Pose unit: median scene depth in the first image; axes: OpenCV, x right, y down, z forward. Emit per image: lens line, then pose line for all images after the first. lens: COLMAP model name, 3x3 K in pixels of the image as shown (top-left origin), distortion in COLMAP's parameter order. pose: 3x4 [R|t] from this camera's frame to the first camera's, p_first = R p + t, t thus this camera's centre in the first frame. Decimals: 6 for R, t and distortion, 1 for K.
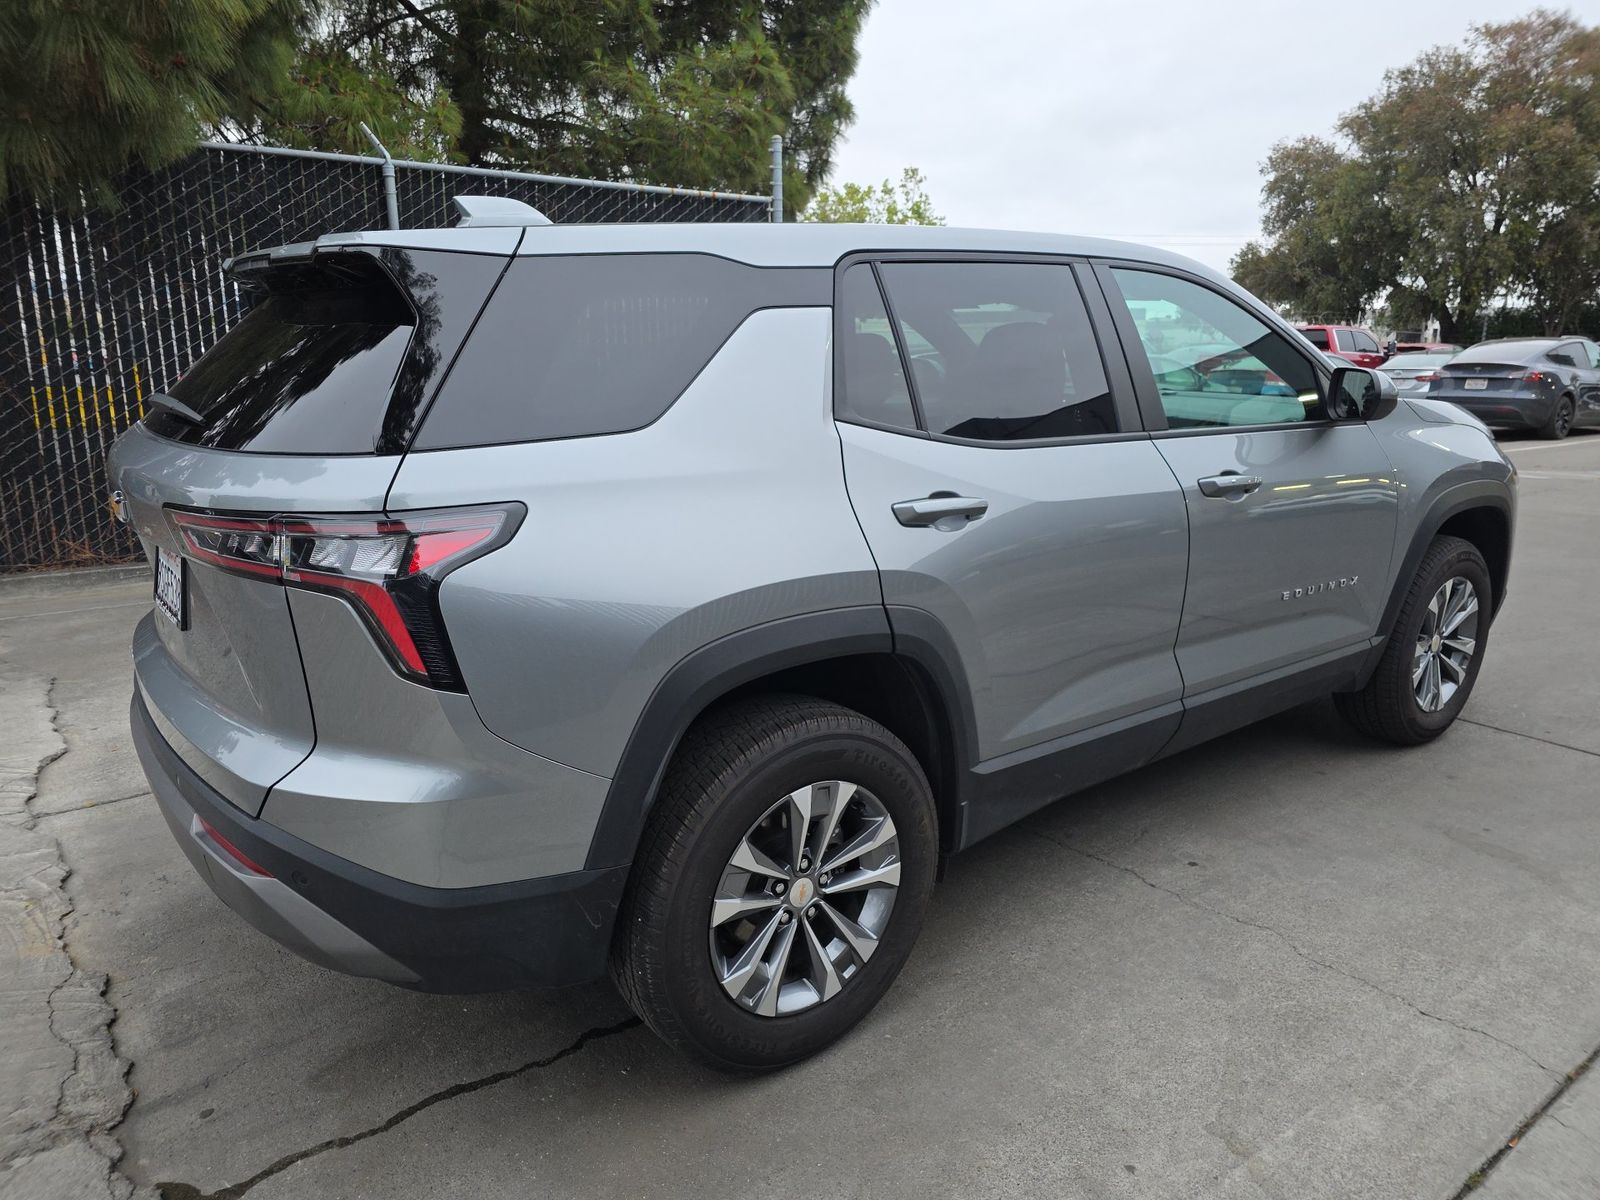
lens RADIAL K [[1072.7, 0, 800.0], [0, 1072.7, 600.0], [0, 0, 1]] dist [0.036741, -0.054728]
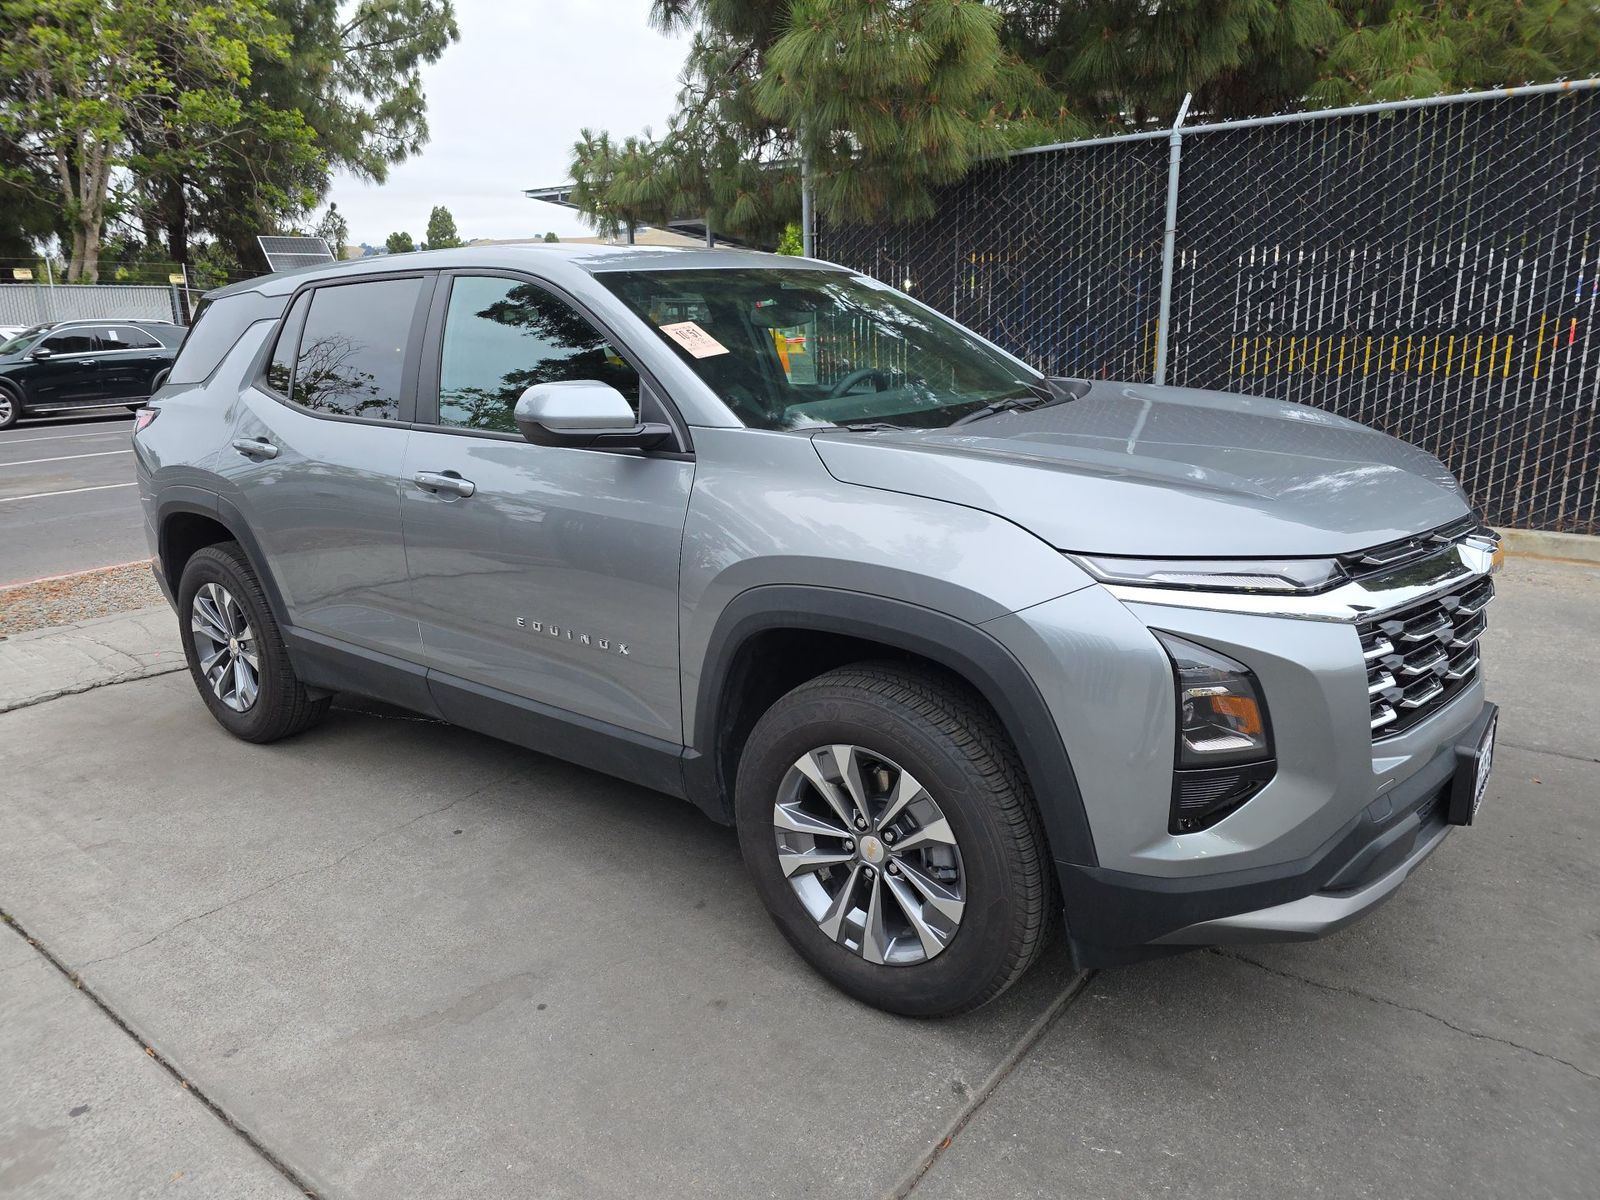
lens RADIAL K [[1072.7, 0, 800.0], [0, 1072.7, 600.0], [0, 0, 1]] dist [0.036741, -0.054728]
pose [[0.275551, 0.259734, -0.925532, 1.484722], [-0.202222, 0.956923, 0.208337, -0.287525], [0.939776, 0.129755, 0.316205, 1.010324]]
